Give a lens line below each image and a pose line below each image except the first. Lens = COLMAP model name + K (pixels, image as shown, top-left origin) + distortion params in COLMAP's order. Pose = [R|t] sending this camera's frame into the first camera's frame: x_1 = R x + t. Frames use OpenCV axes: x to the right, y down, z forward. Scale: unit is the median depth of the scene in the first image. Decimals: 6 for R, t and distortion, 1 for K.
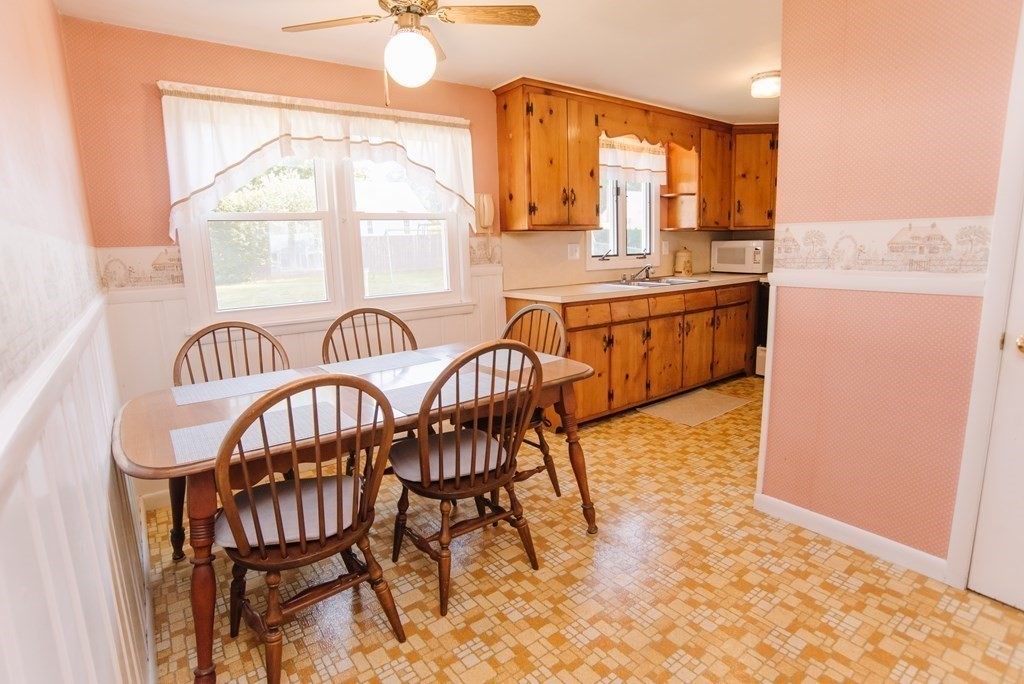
lens RADIAL K [[530.8, 0, 518.8], [0, 530.8, 336.6], [0, 0, 1]] dist [-0.096772, 0.049312]
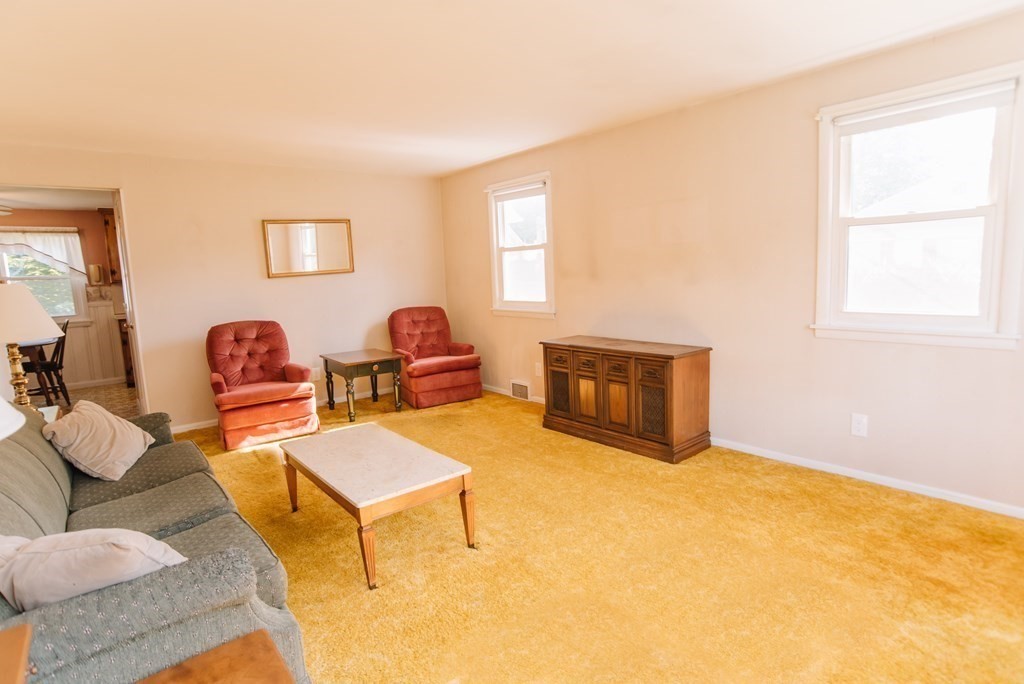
lens RADIAL K [[530.8, 0, 518.8], [0, 530.8, 336.6], [0, 0, 1]] dist [-0.096772, 0.049312]
pose [[0.998944, -0.015356, 0.043299, 1.380890], [0.017540, 0.998569, -0.050526, 0.113862], [-0.042462, 0.051232, 0.997784, -0.901940]]
